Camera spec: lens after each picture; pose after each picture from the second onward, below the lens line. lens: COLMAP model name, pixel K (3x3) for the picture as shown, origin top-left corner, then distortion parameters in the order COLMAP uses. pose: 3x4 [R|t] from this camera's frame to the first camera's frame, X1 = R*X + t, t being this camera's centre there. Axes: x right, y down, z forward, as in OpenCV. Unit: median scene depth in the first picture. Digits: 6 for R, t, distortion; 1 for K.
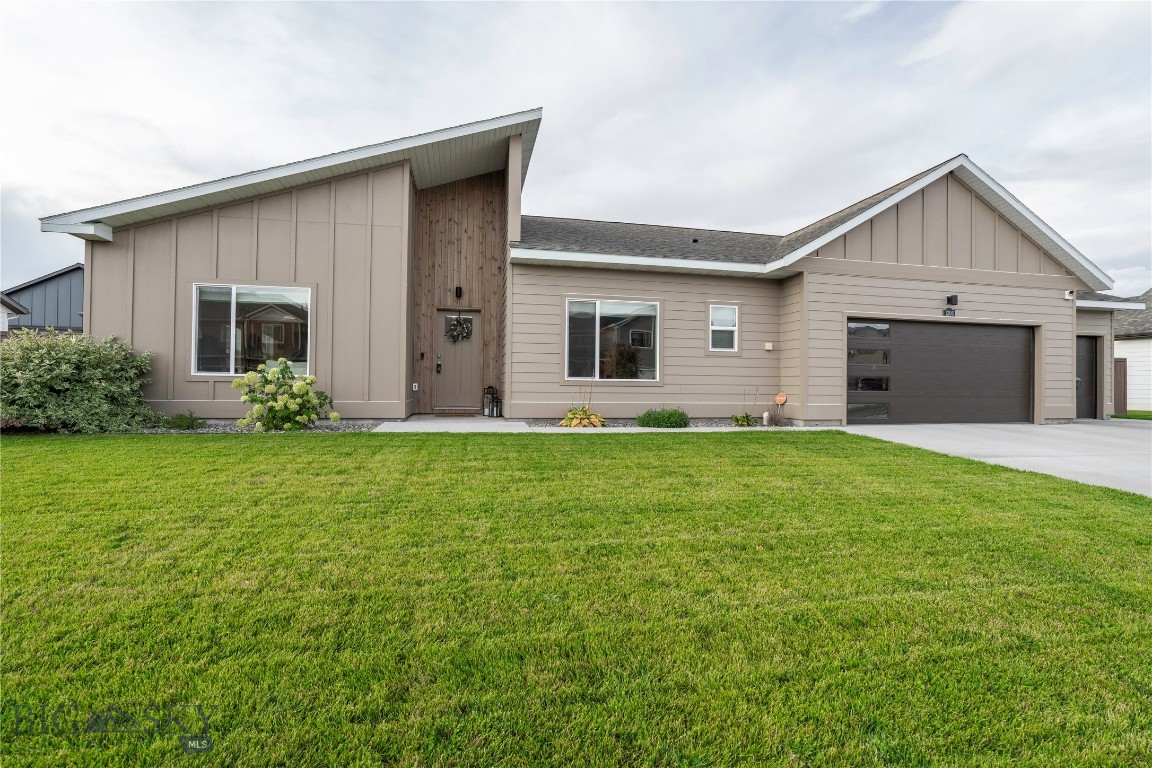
lens RADIAL K [[531.1, 0, 576.6], [0, 531.1, 387.7], [0, 0, 1]] dist [-0.041281, 0.017538]
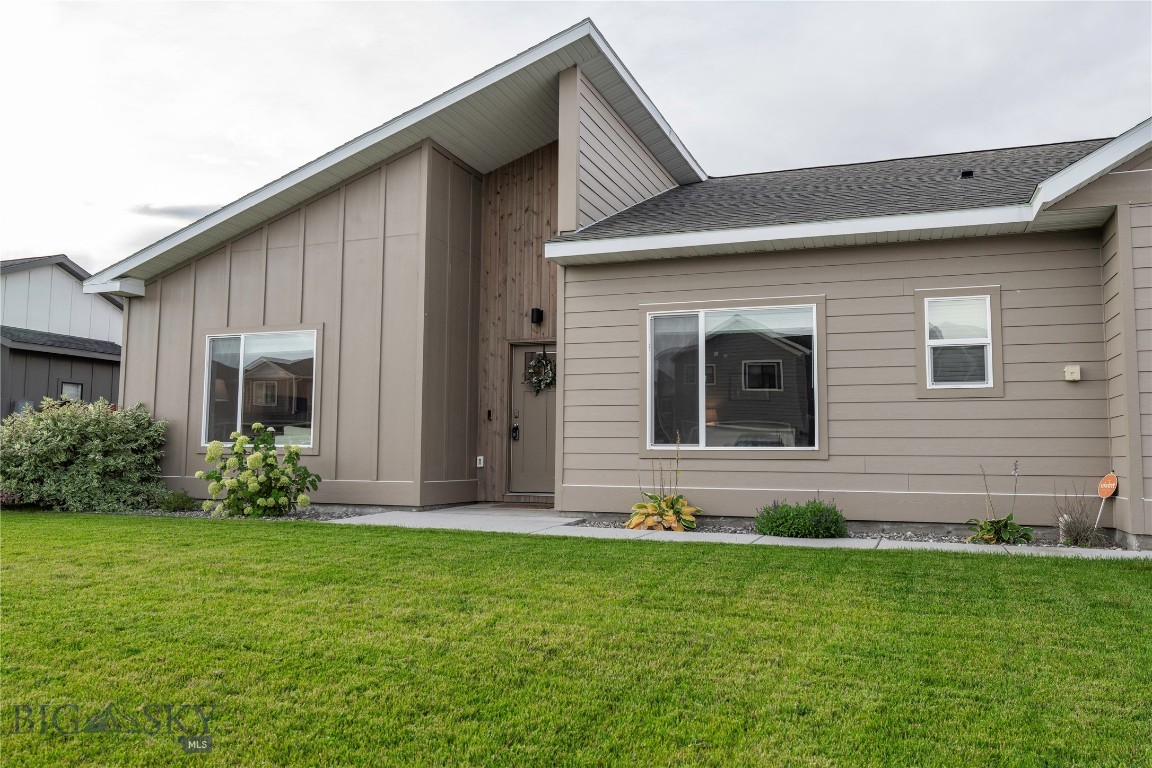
lens RADIAL K [[913.6, 0, 575.6], [0, 913.6, 378.9], [0, 0, 1]] dist [-0.017525, 0.002583]
pose [[0.838632, -0.050552, -0.542348, 0.474754], [-0.002706, 0.995285, -0.096954, 0.006653], [0.544692, 0.082776, 0.834541, 0.101333]]
